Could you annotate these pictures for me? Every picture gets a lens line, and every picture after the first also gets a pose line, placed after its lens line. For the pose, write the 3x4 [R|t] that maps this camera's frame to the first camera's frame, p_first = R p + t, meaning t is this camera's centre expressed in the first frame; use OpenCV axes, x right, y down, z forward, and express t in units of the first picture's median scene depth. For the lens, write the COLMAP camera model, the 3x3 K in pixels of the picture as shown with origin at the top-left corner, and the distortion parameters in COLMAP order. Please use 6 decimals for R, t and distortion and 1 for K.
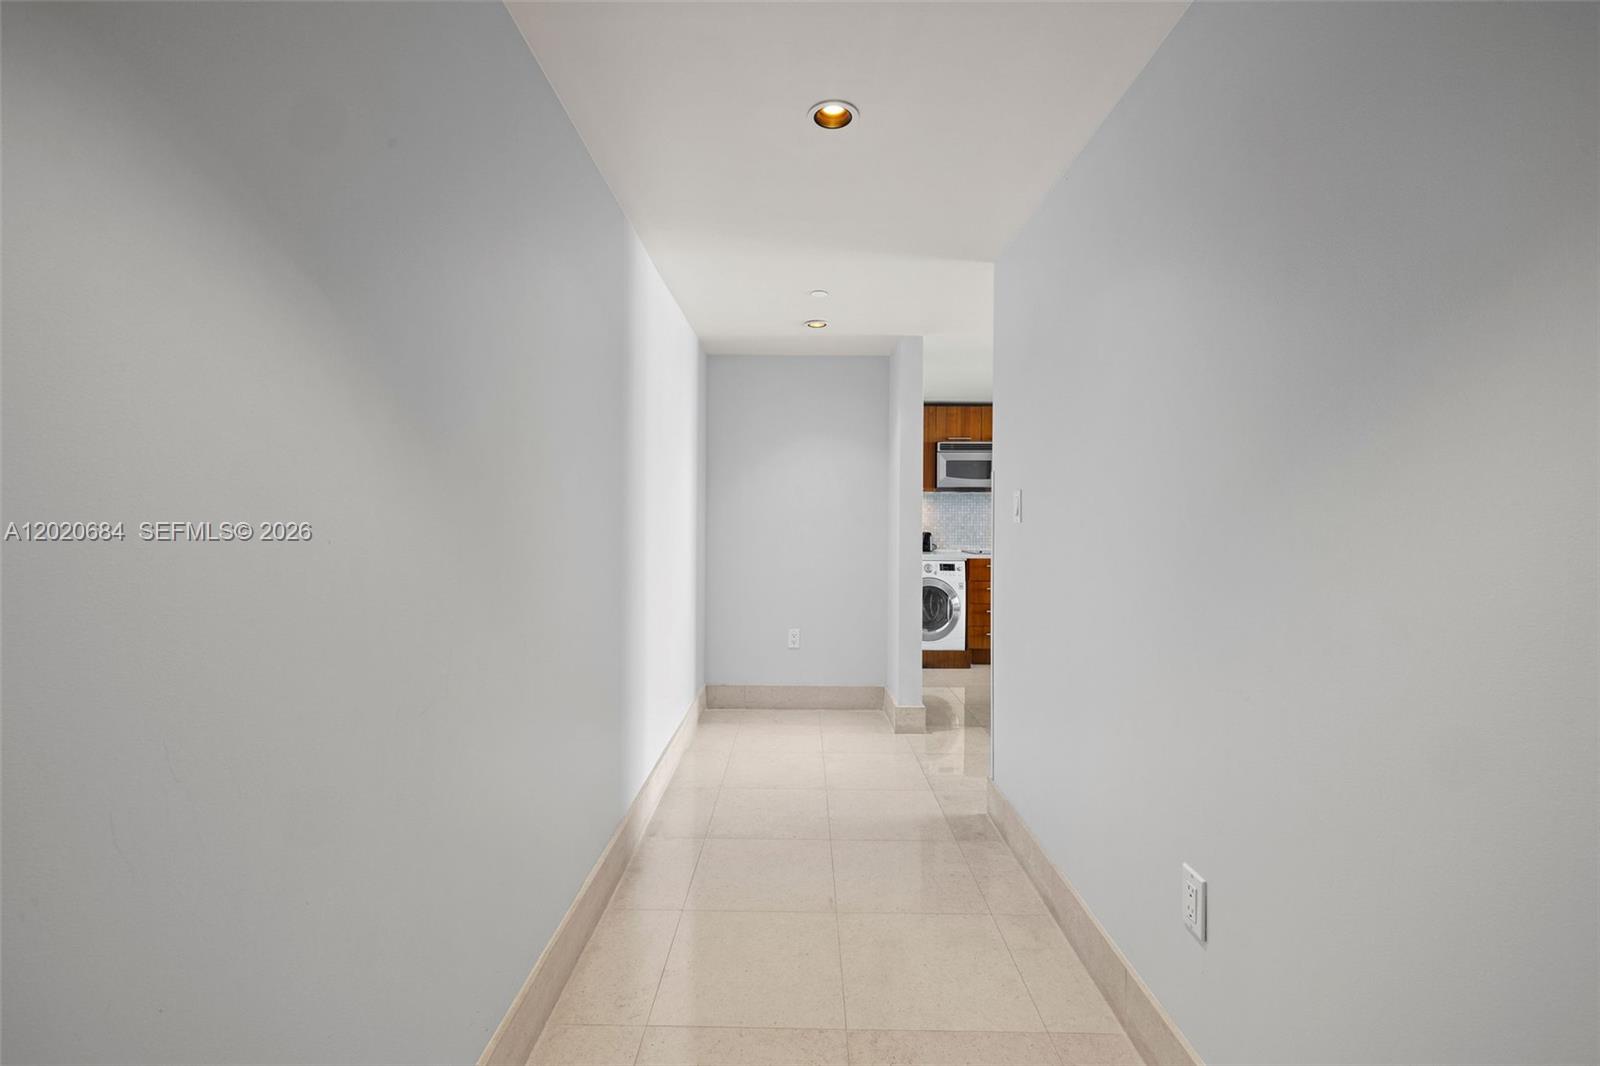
lens RADIAL K [[678.7, 0, 800.3], [0, 678.7, 529.5], [0, 0, 1]] dist [-0.001762, -0.000157]
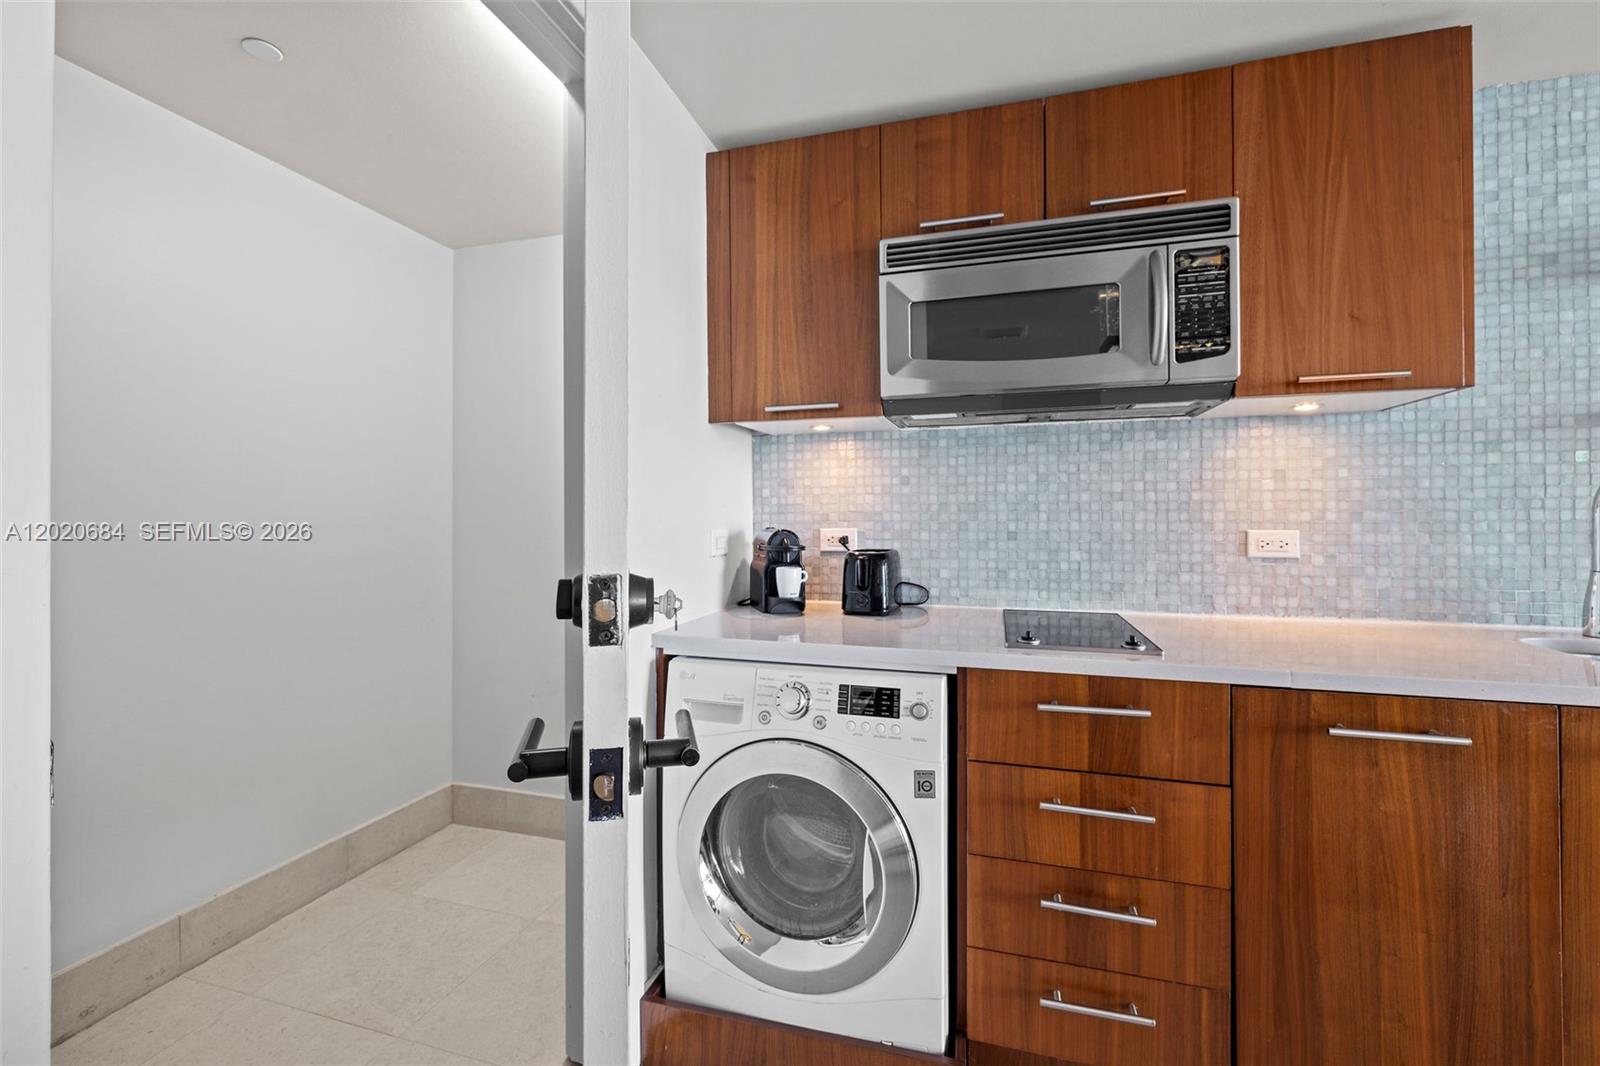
lens RADIAL K [[678.7, 0, 794.7], [0, 678.7, 510.8], [0, 0, 1]] dist [-0.001762, -0.000157]
pose [[0.957287, -0.006450, -0.289068, 0.261258], [0.001126, 0.999827, -0.018580, -0.009448], [0.289137, 0.017460, 0.957128, 0.748033]]
